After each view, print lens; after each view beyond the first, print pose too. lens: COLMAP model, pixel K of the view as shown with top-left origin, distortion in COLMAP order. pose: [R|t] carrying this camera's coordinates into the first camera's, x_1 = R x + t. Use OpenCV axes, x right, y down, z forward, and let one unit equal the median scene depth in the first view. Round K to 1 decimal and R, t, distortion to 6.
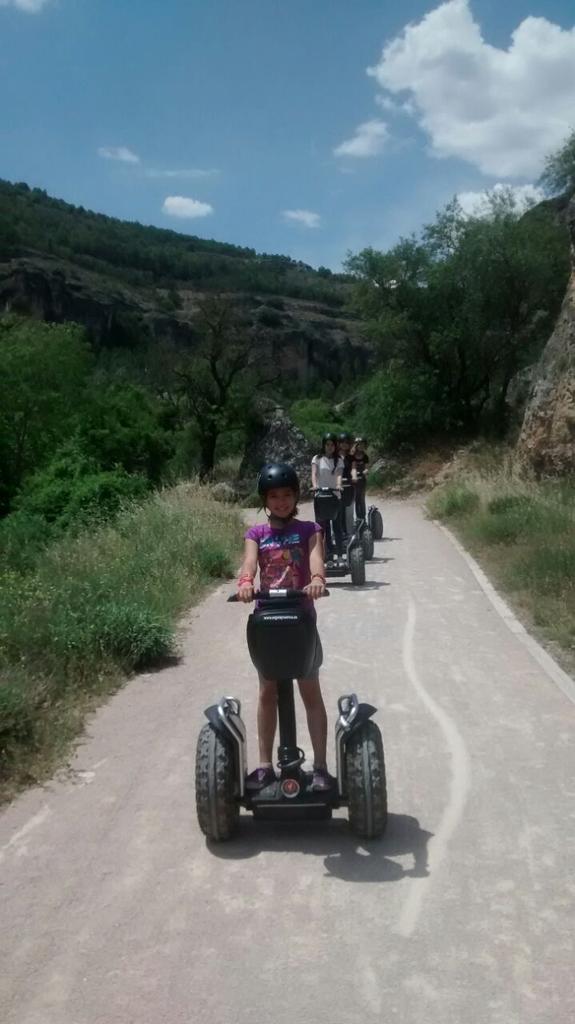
lens RADIAL K [[976.8, 0, 287.5], [0, 976.8, 512.0], [0, 0, 1]] dist [0.012388, 0.000632]
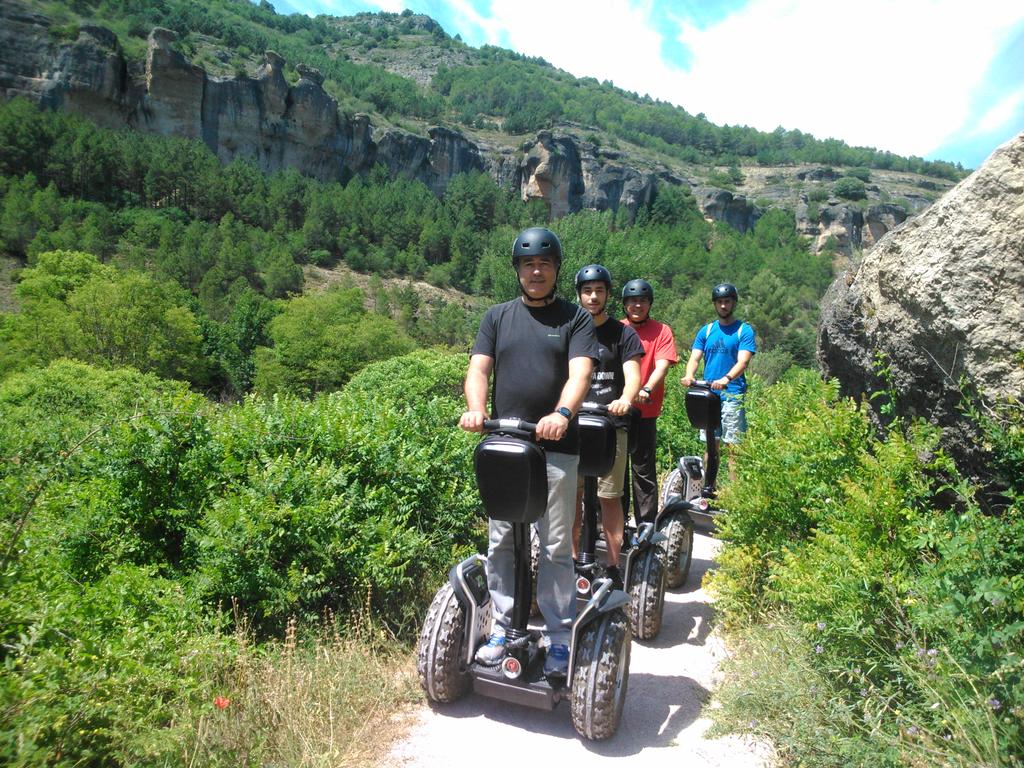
lens RADIAL K [[793.8, 0, 512.0], [0, 793.8, 384.0], [0, 0, 1]] dist [0.065554, -0.141800]
pose [[0.917939, 0.055687, -0.392794, -0.006792], [-0.063209, 0.997981, -0.006230, -0.014720], [0.391654, 0.030547, 0.919606, 0.271341]]
